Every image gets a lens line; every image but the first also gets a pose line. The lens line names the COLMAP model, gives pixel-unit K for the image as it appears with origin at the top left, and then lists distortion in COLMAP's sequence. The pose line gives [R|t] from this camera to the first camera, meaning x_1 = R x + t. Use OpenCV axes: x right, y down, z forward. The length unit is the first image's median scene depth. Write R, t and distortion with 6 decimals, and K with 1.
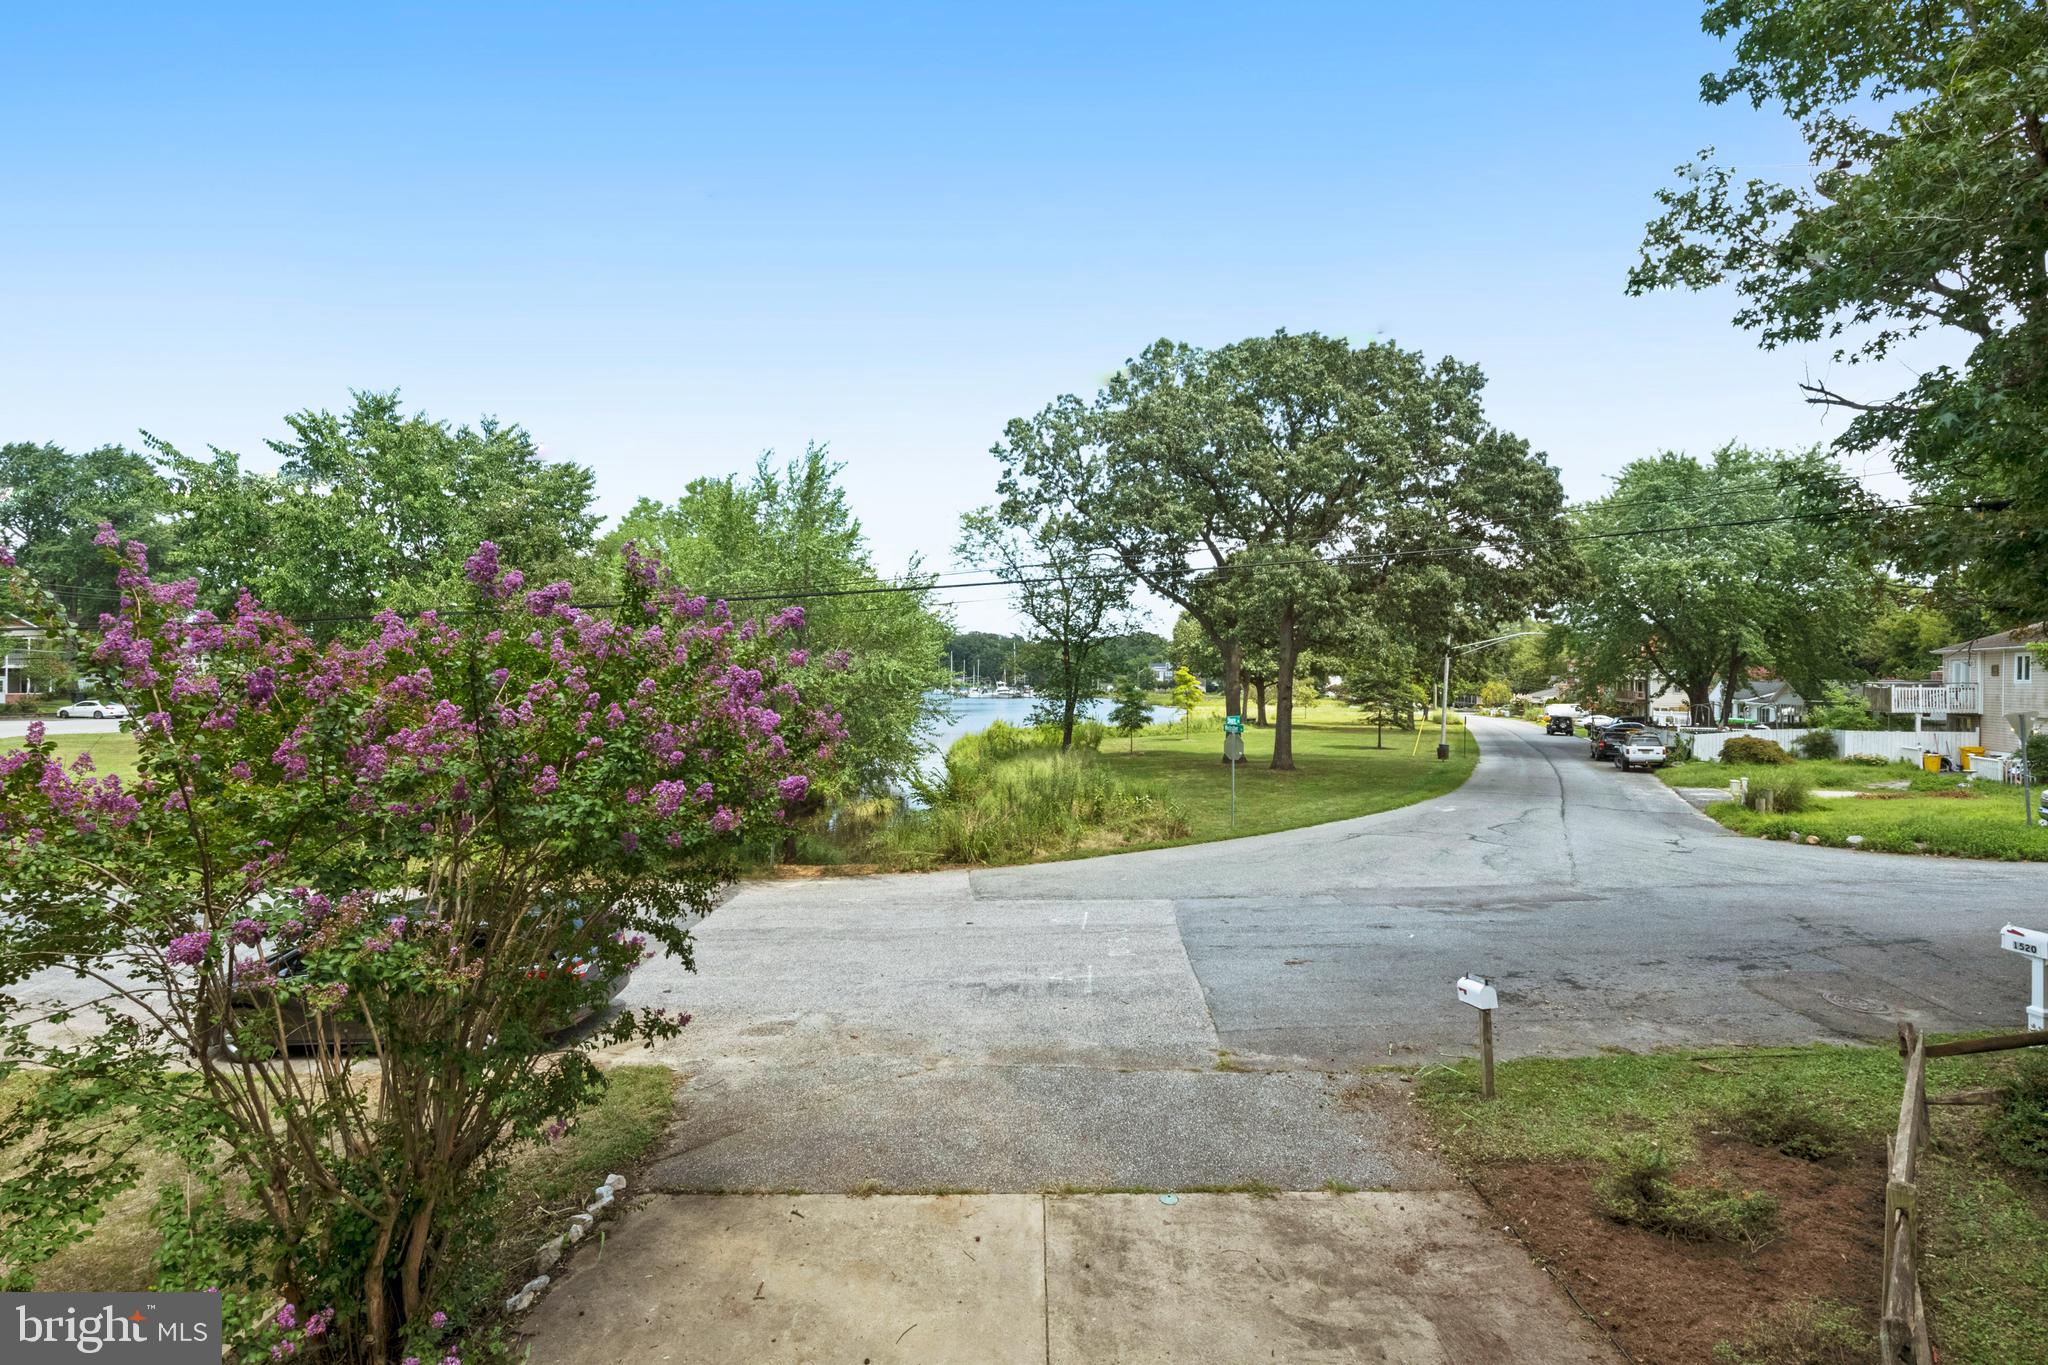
lens RADIAL K [[907.0, 0, 1023.8], [0, 907.0, 684.2], [0, 0, 1]] dist [-0.017041, -0.000459]
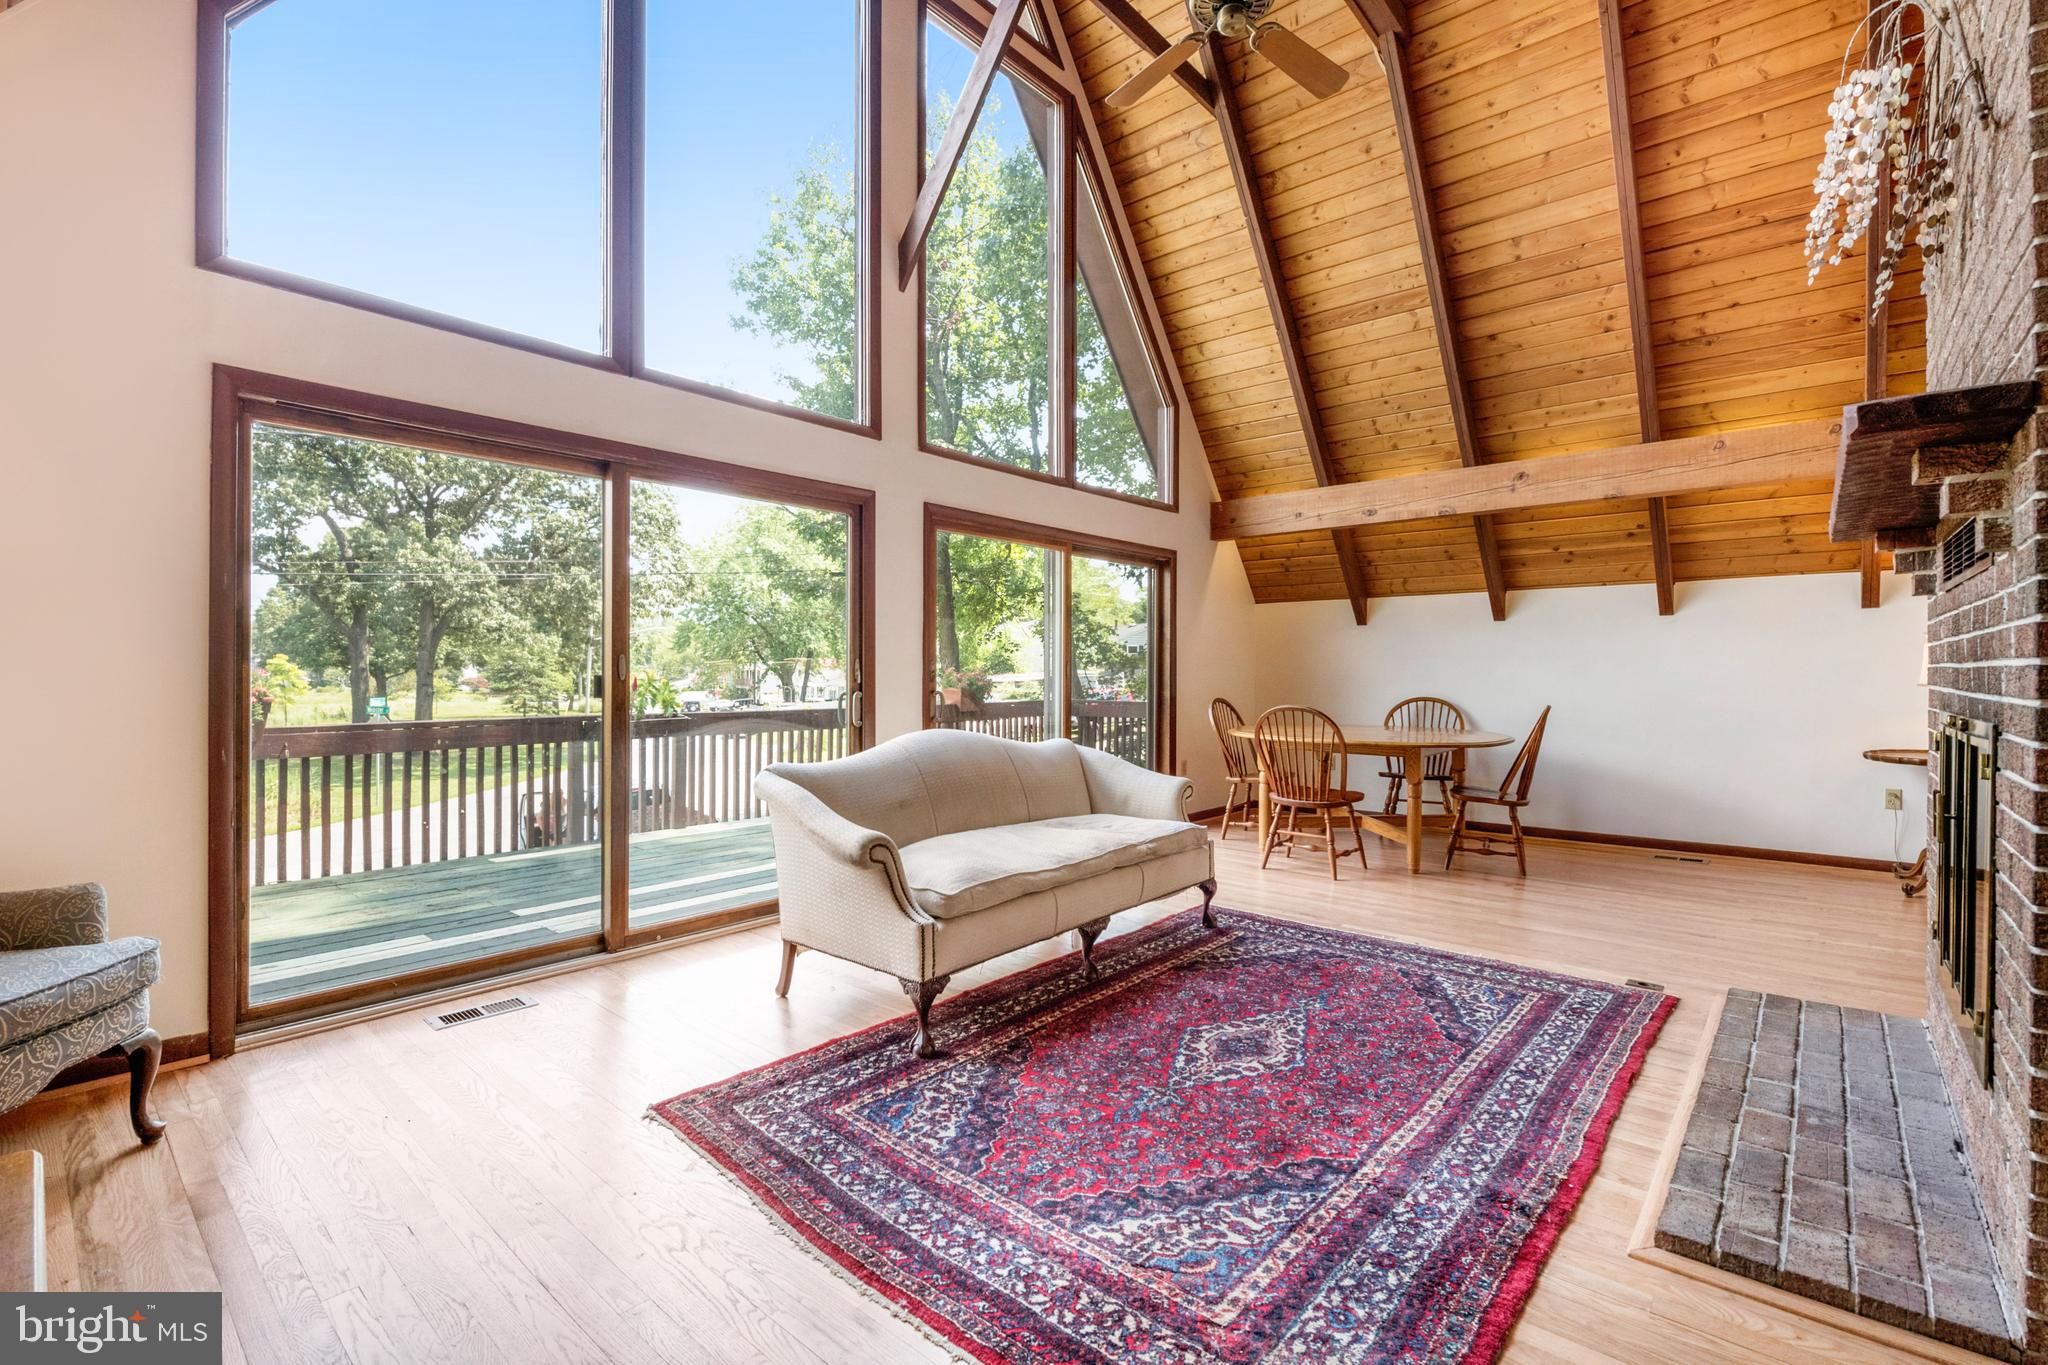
lens RADIAL K [[907.0, 0, 1047.2], [0, 907.0, 687.7], [0, 0, 1]] dist [-0.017041, -0.000459]
pose [[0.618223, -0.016951, 0.785820, -0.060137], [0.008183, 0.999852, 0.015130, 0.008414], [-0.785960, -0.002924, 0.618271, -0.135087]]
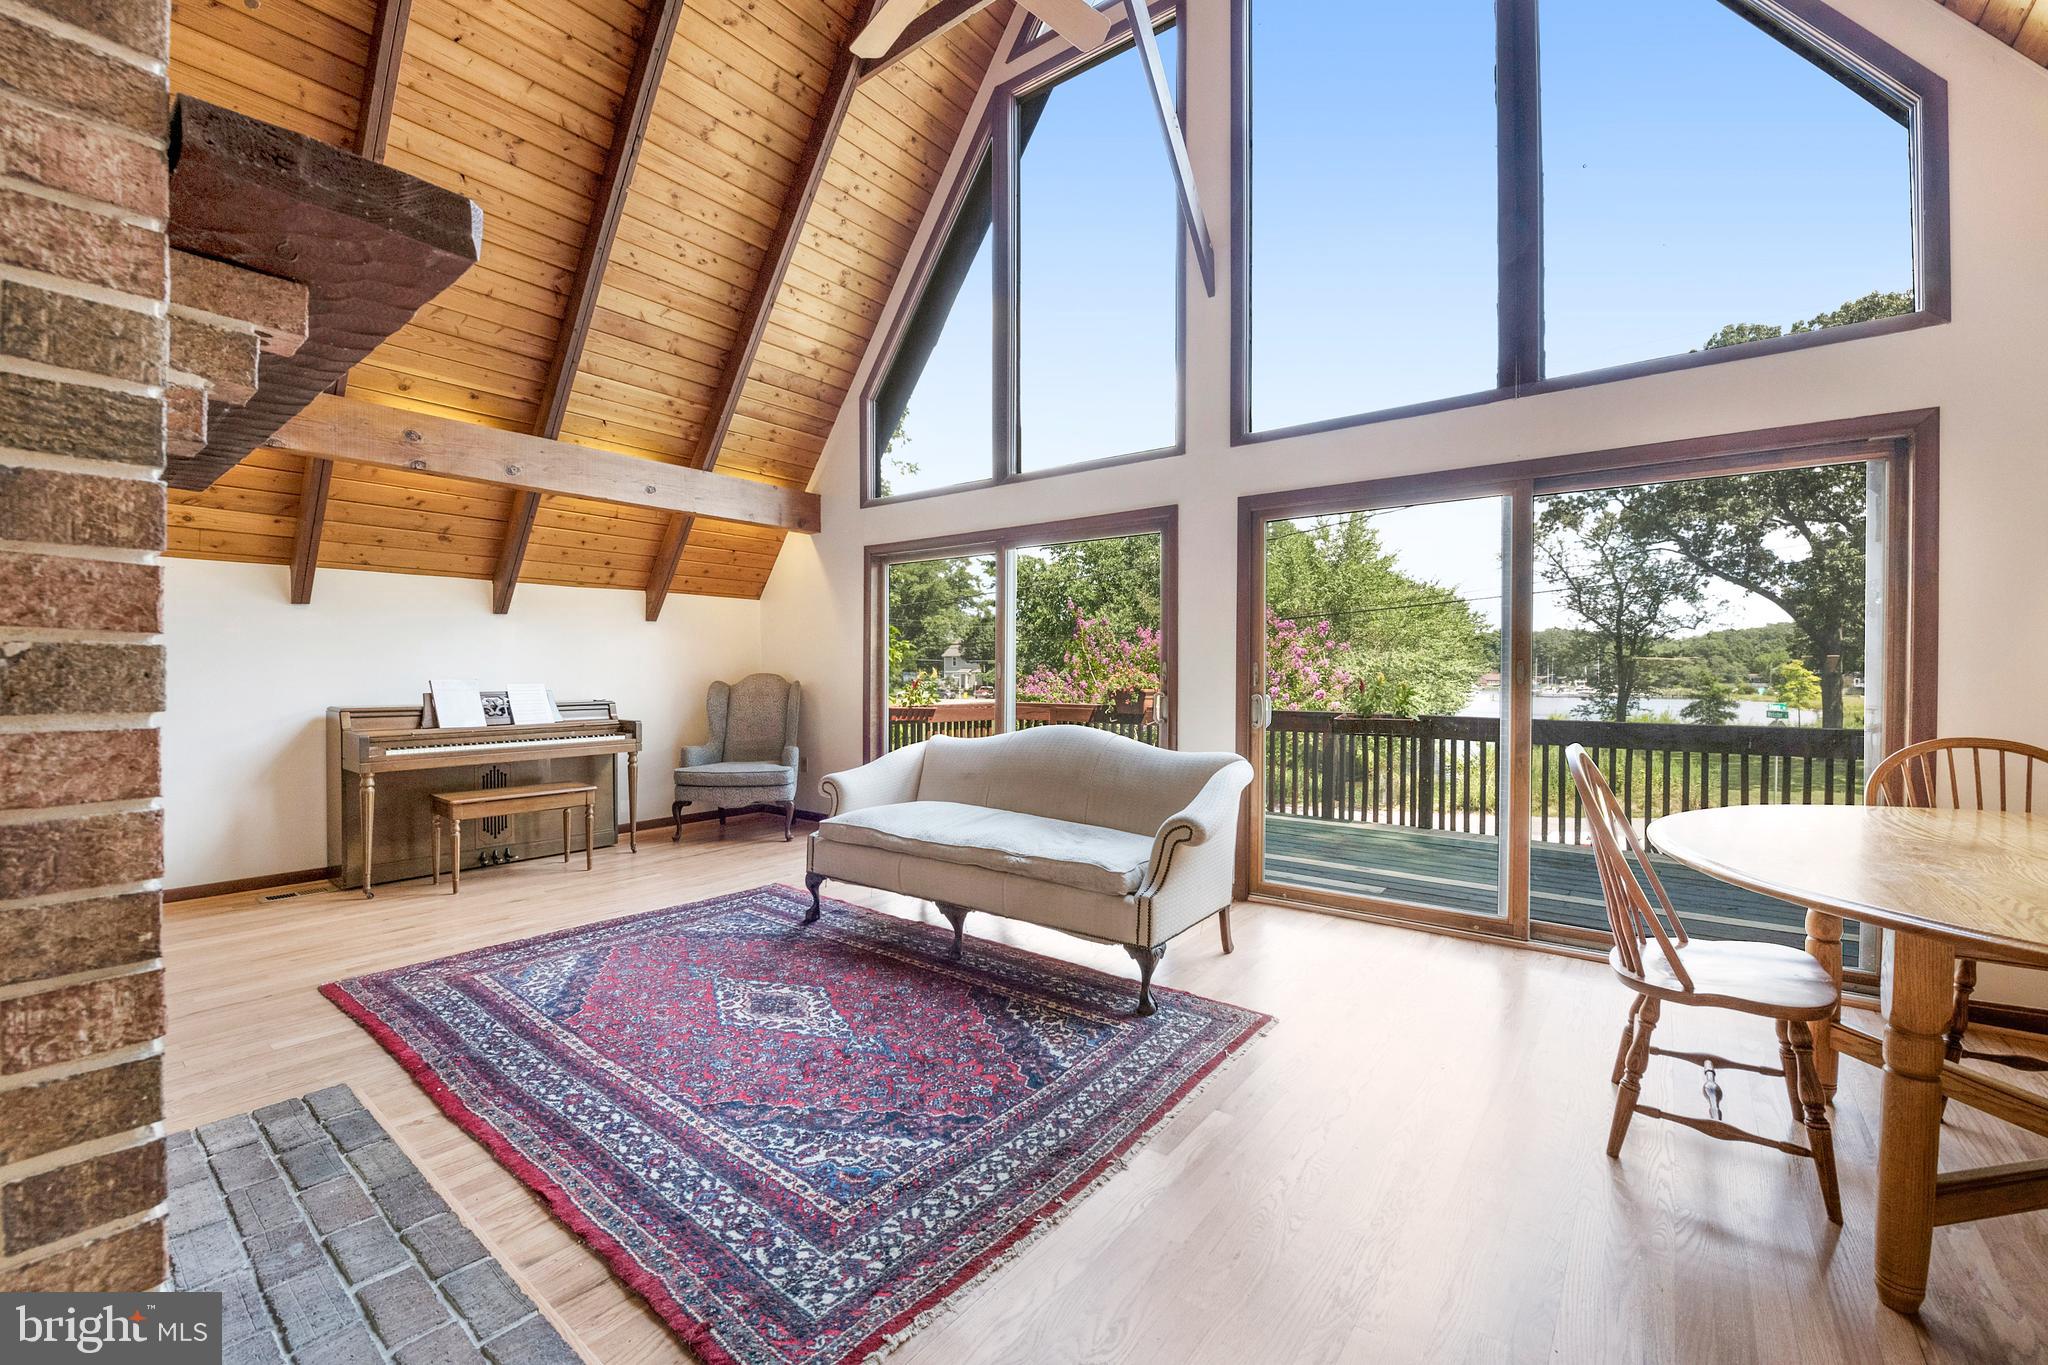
lens RADIAL K [[827.5, 0, 1041.5], [0, 827.5, 688.1], [0, 0, 1]] dist [-0.016514, -0.002530]
pose [[0.817565, 0.006369, -0.575801, 0.048975], [-0.002984, 0.999972, 0.006824, 0.008903], [0.575829, -0.003861, 0.817561, -0.147584]]
